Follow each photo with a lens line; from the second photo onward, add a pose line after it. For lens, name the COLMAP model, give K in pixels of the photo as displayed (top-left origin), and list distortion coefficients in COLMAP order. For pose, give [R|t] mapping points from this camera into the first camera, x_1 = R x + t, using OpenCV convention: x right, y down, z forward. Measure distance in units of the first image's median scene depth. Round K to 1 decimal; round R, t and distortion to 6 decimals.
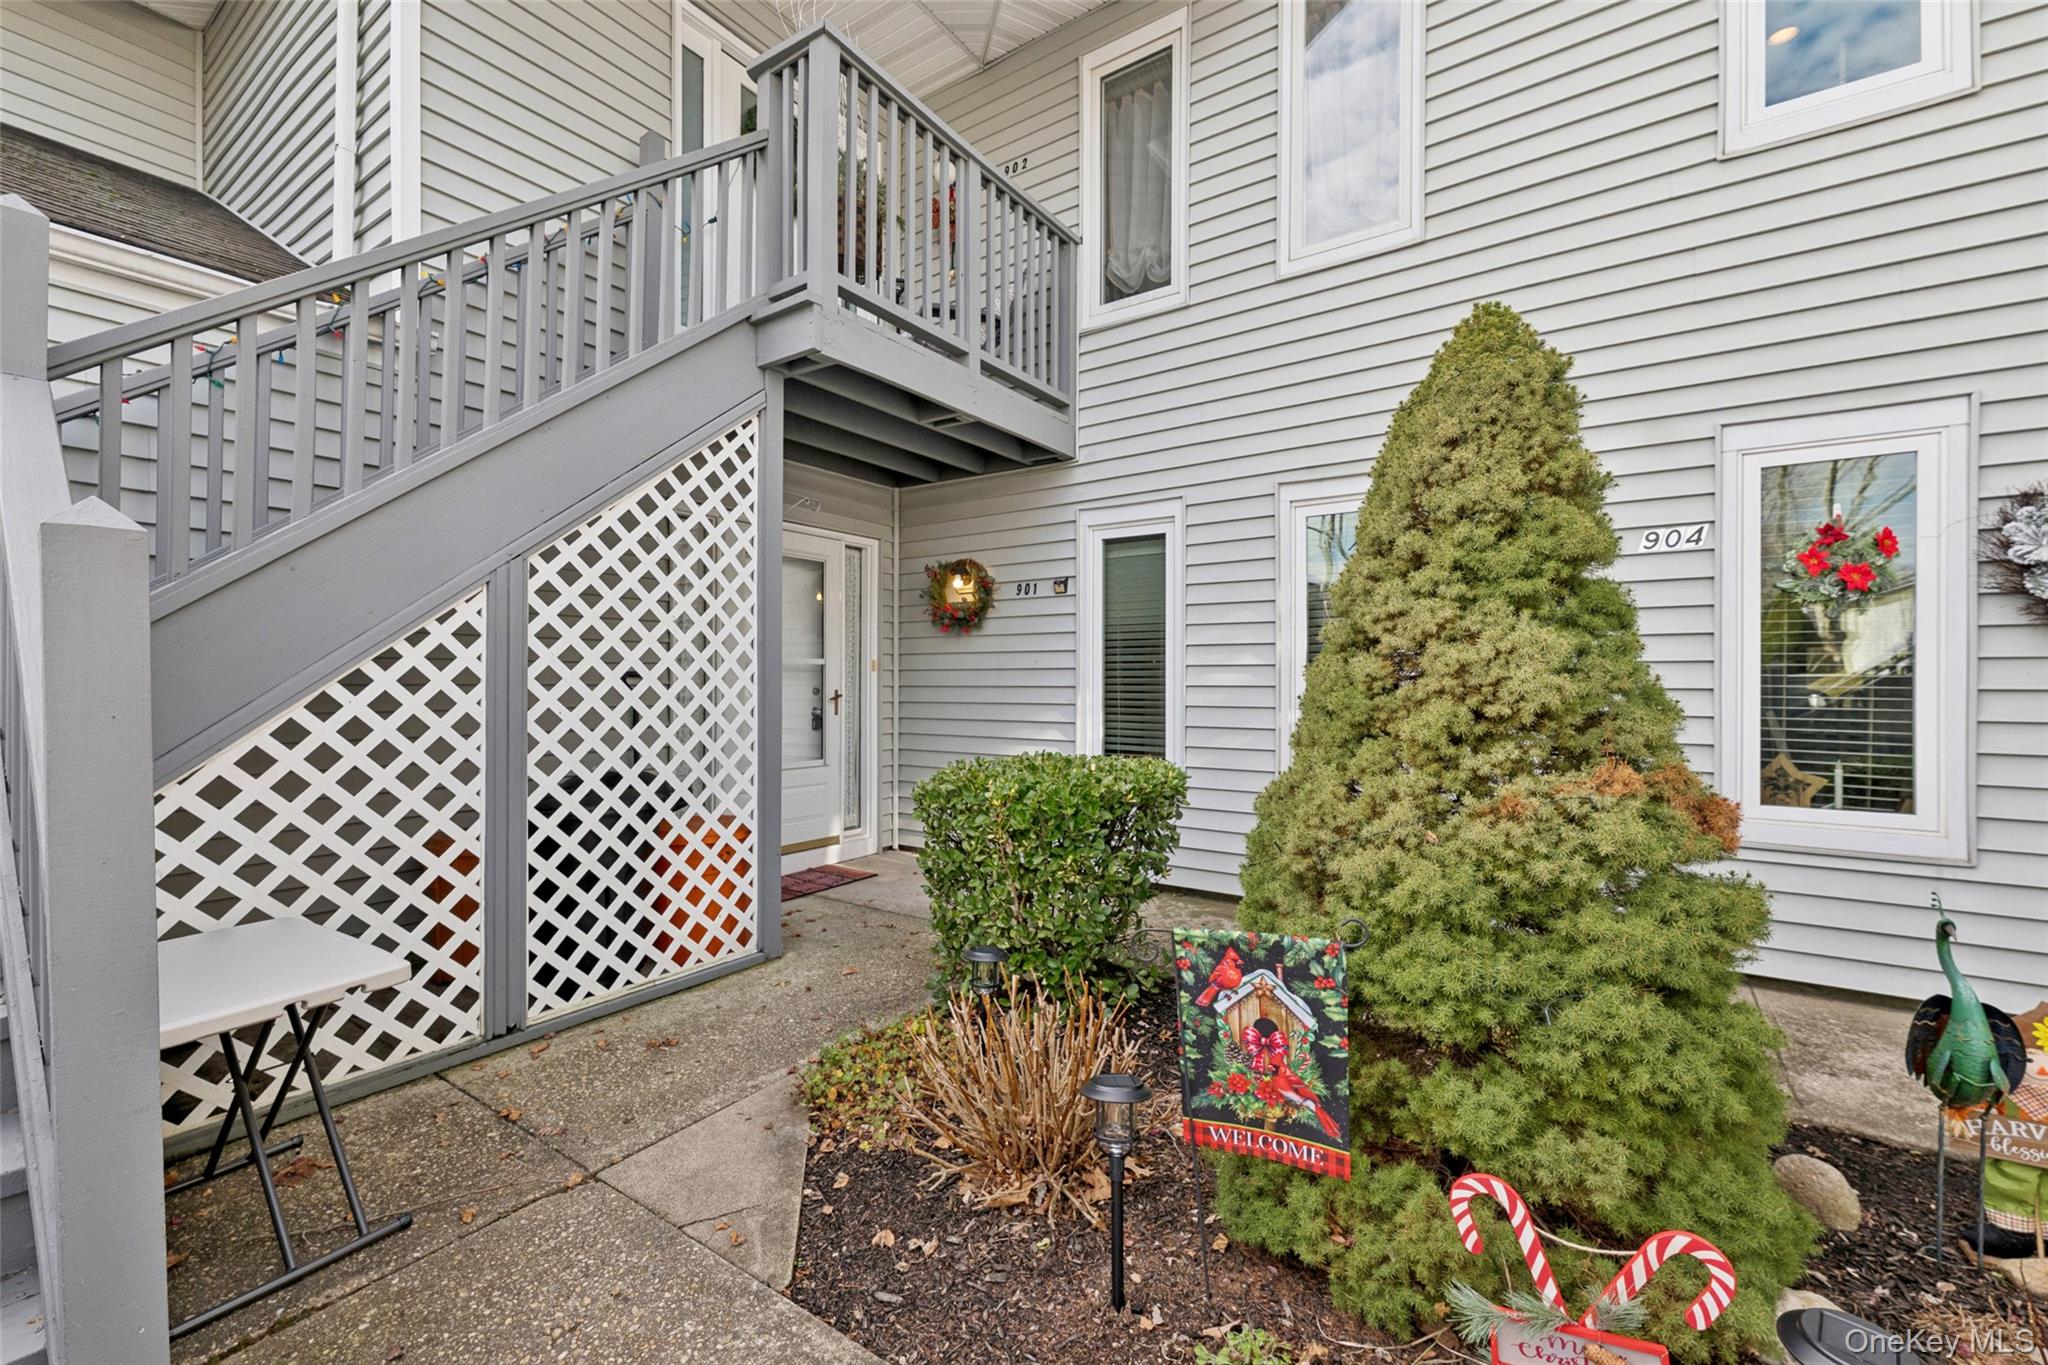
lens RADIAL K [[839.7, 0, 1018.8], [0, 839.7, 680.5], [0, 0, 1]] dist [0.001985, -0.000381]
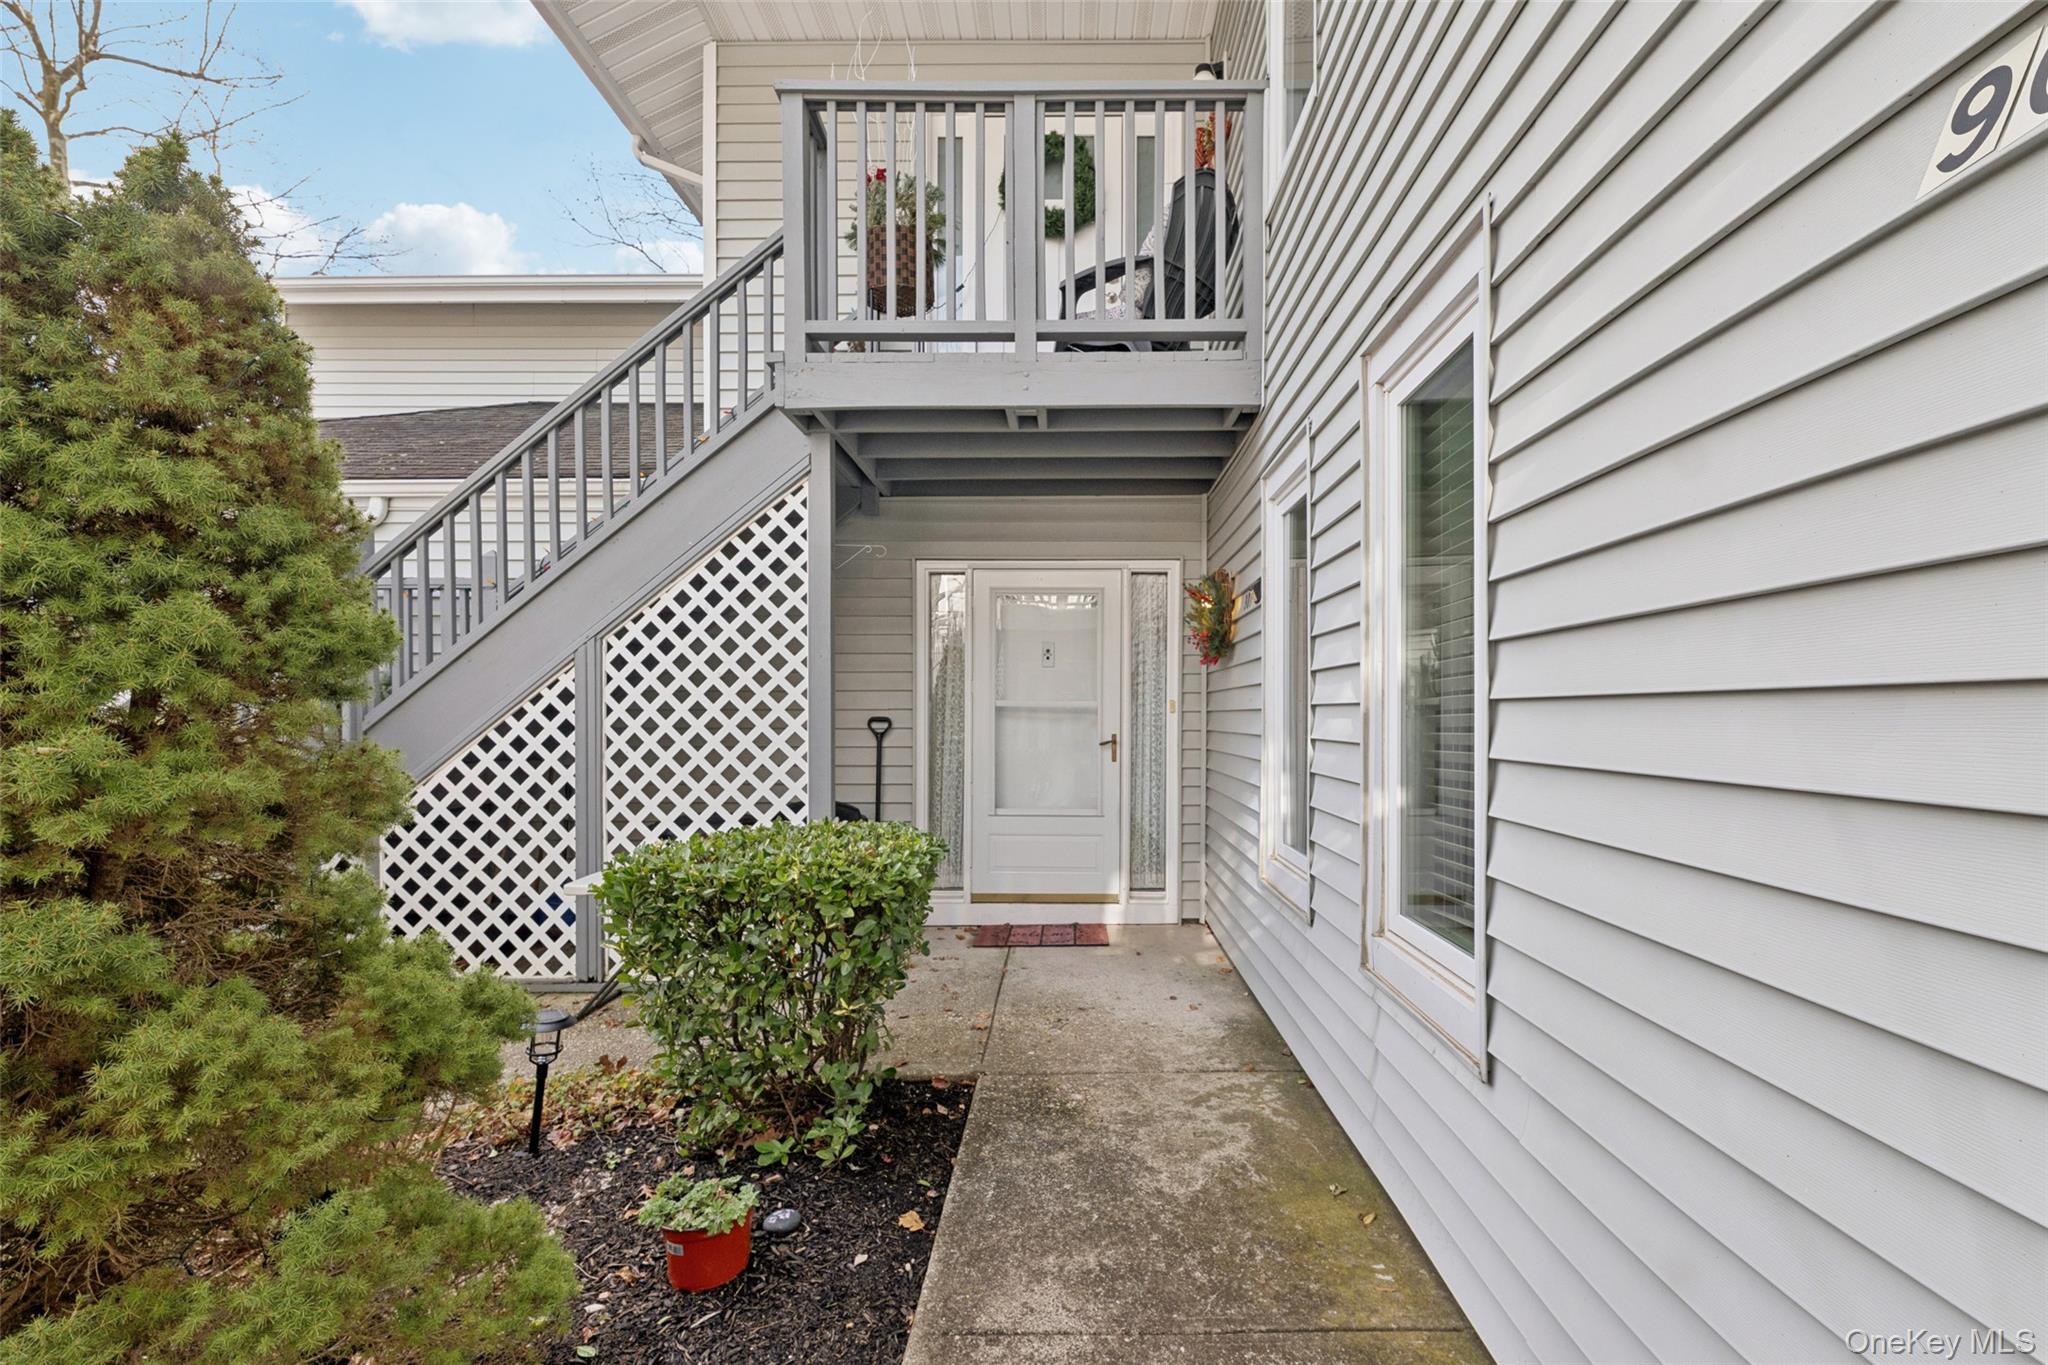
lens RADIAL K [[839.7, 0, 1059.8], [0, 839.7, 718.0], [0, 0, 1]] dist [0.001985, -0.000381]
pose [[0.568044, 0.004574, -0.822985, 0.917530], [0.001898, 0.999975, 0.006868, -0.023434], [0.822996, -0.005464, 0.568021, 0.800430]]
